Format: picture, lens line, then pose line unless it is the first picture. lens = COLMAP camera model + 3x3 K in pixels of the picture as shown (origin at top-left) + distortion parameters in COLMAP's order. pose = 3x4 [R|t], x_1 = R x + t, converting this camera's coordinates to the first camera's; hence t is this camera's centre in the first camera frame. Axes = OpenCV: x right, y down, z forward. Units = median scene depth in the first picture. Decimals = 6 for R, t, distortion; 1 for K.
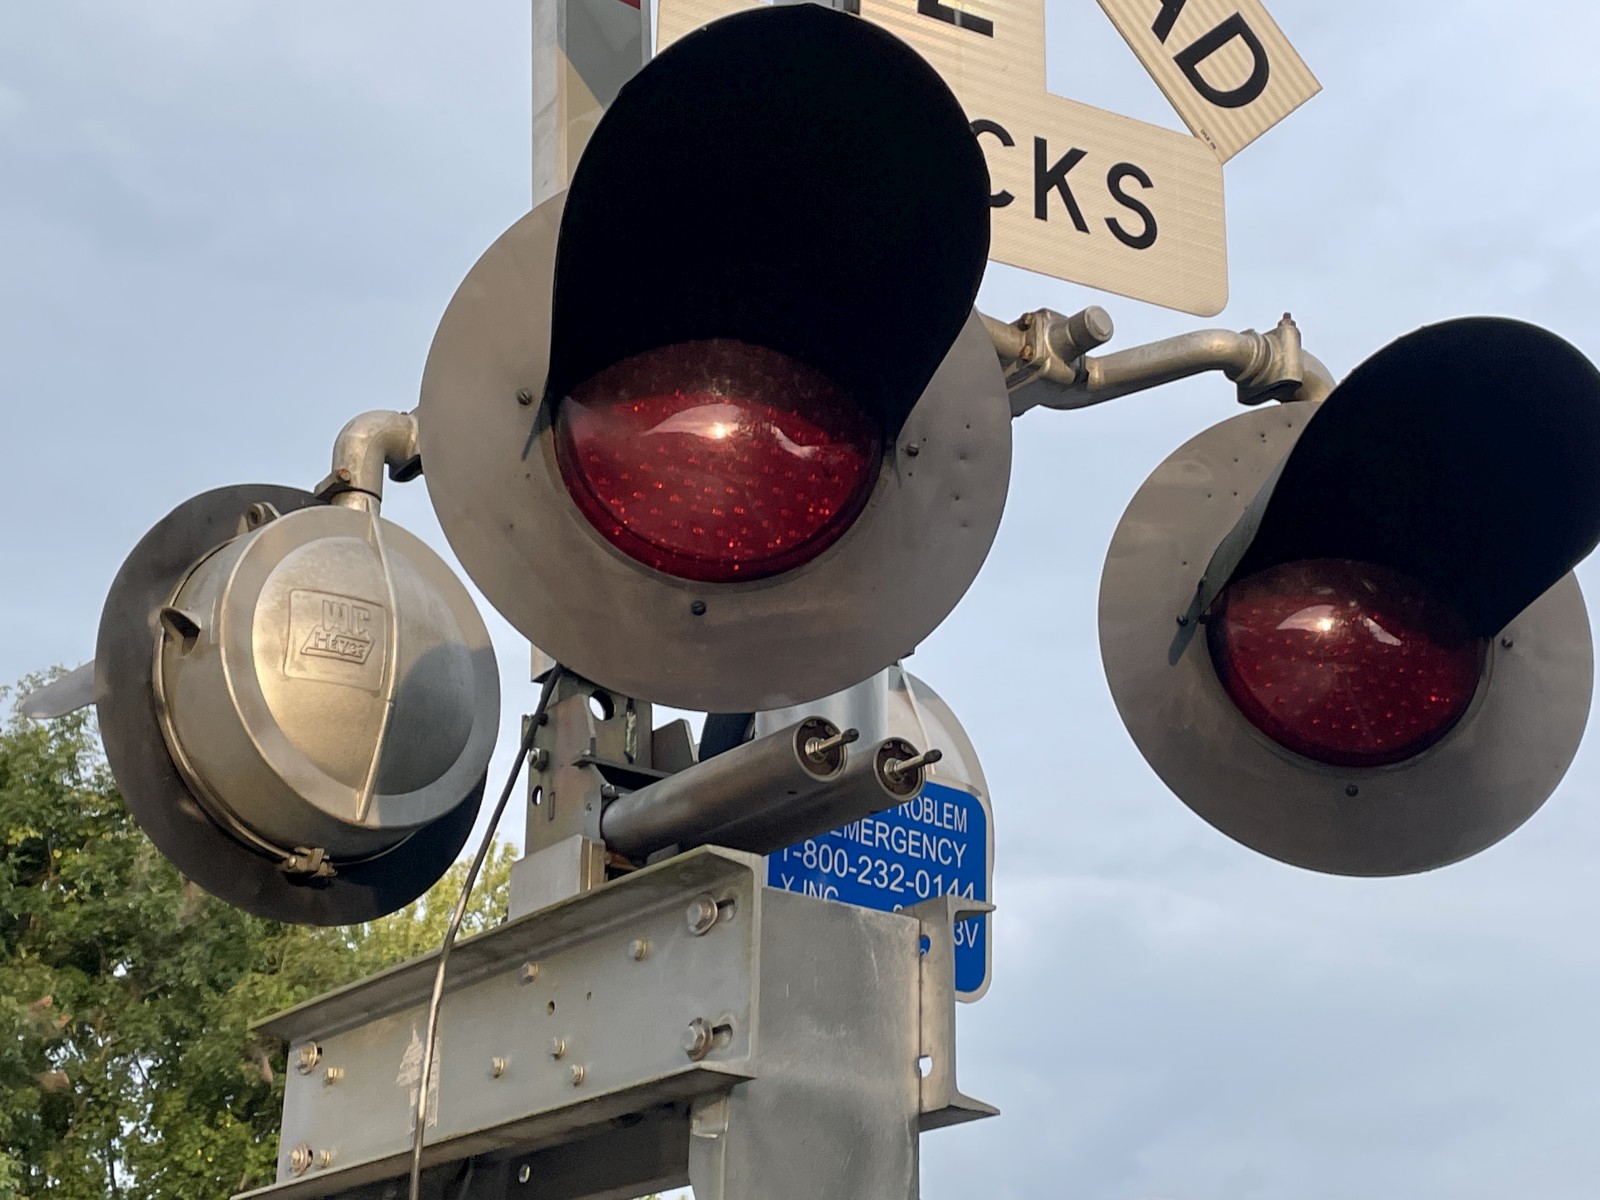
lens RADIAL K [[2564.1, 0, 800.5], [0, 2564.1, 597.6], [0, 0, 1]] dist [0.256226, -0.788815]
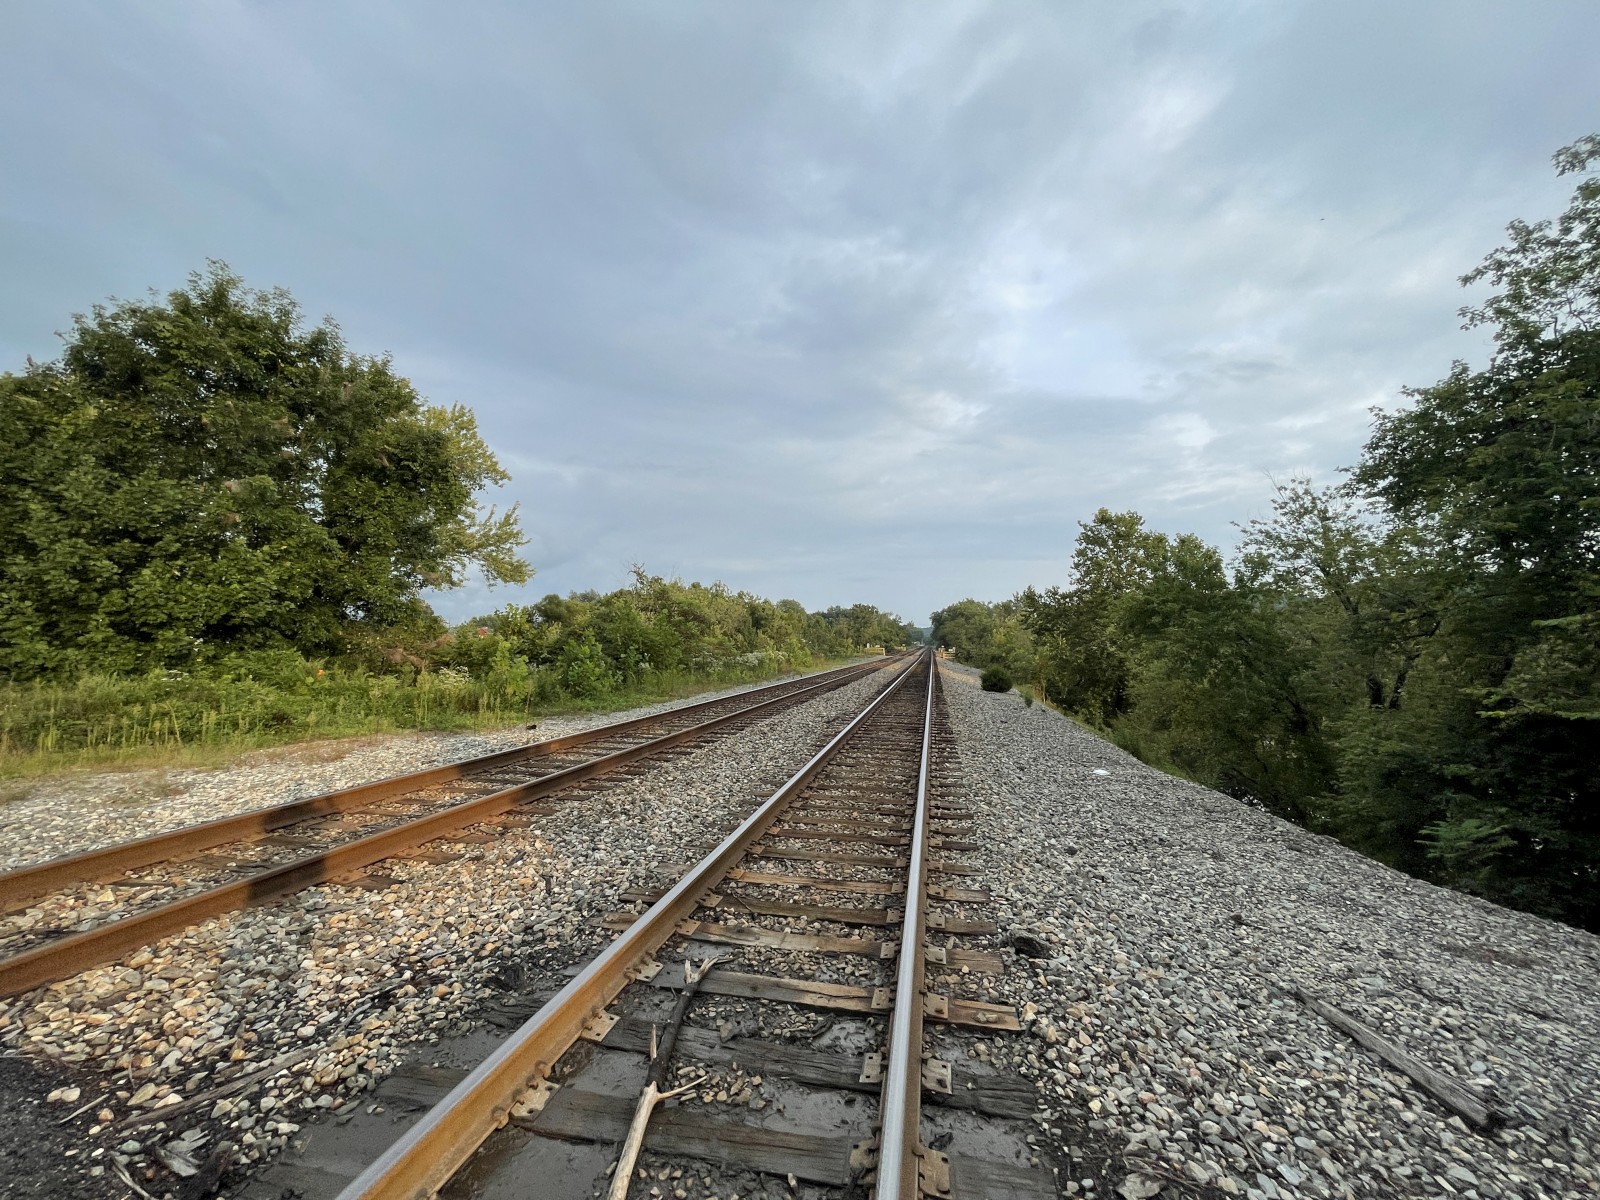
lens RADIAL K [[649.7, 0, 808.2], [0, 649.7, 597.4], [0, 0, 1]] dist [-0.000114, -0.000227]
pose [[0.902161, 0.041401, 0.429409, -1.236352], [-0.164514, 0.953181, 0.253734, 0.968027], [-0.398800, -0.299553, 0.866734, 2.710470]]
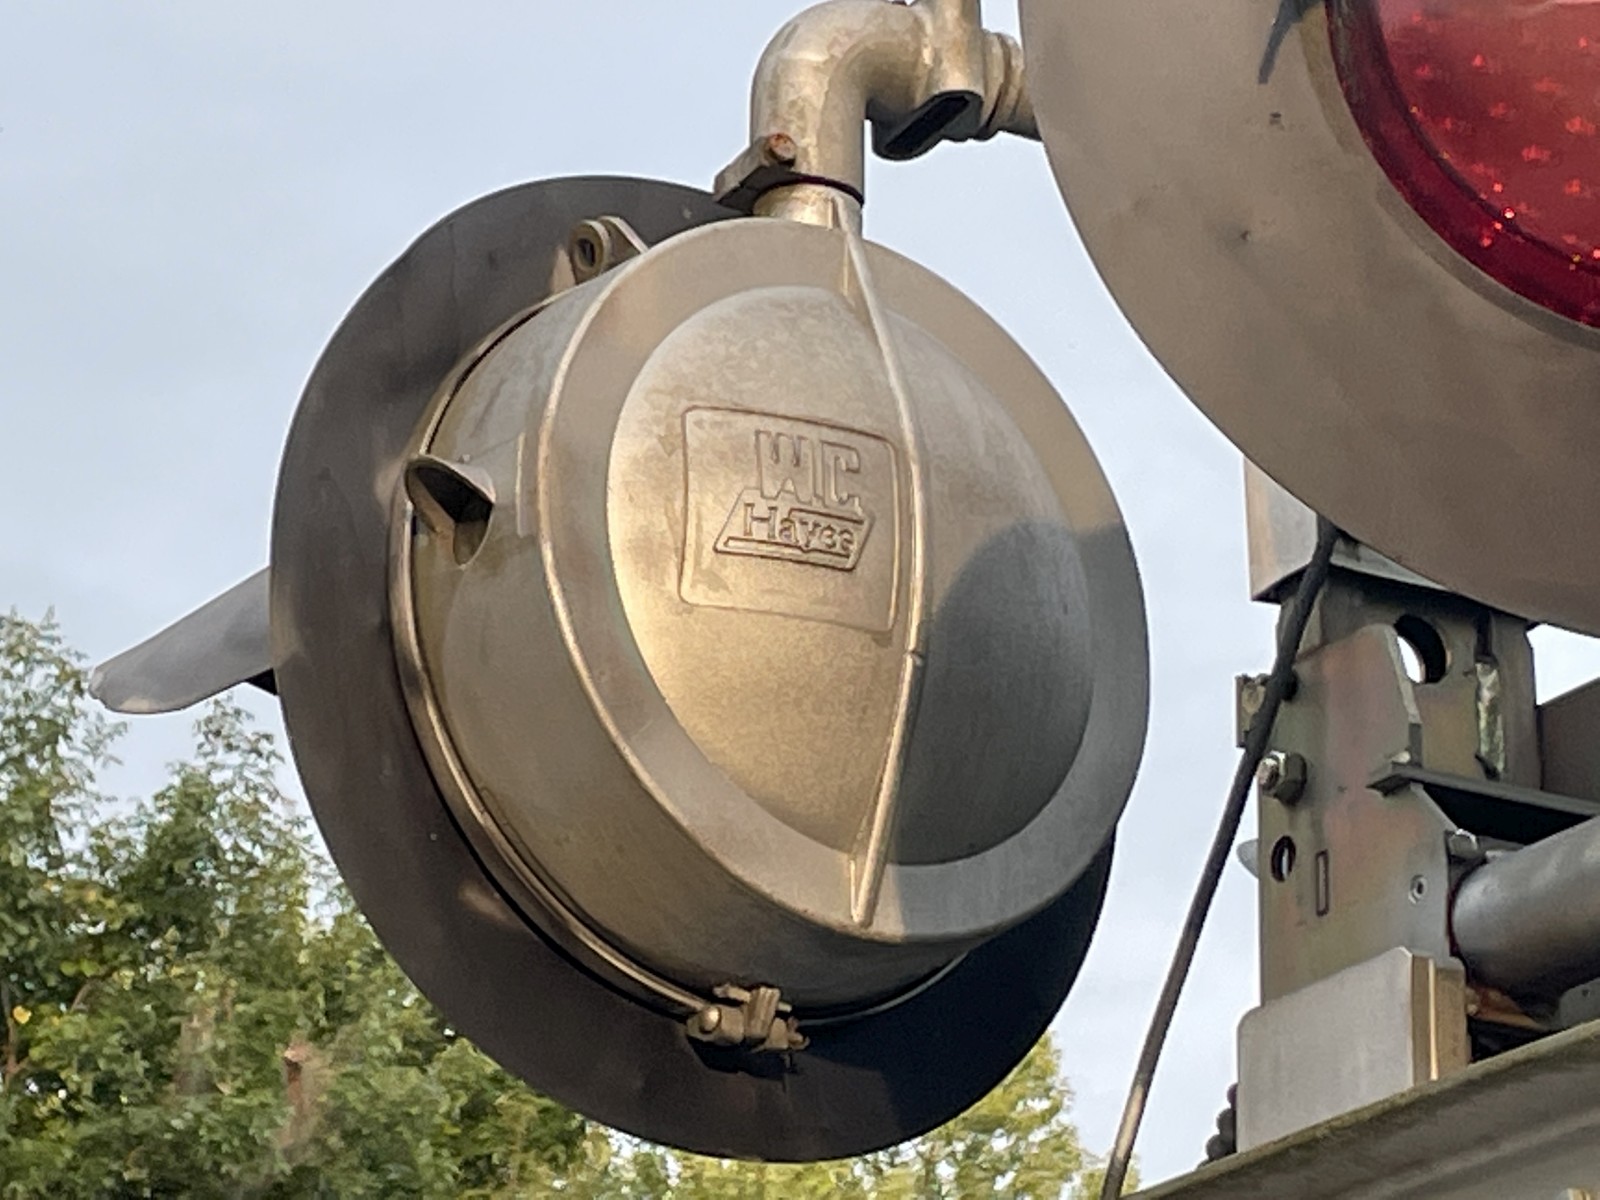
lens RADIAL K [[5719.7, 0, 800.0], [0, 5719.7, 600.0], [0, 0, 1]] dist [0.137701, 1.137668]
pose [[0.990076, -0.028133, -0.137687, -0.042193], [0.032187, 0.999109, 0.027304, 0.003465], [0.136796, -0.031465, 0.990099, 0.028127]]
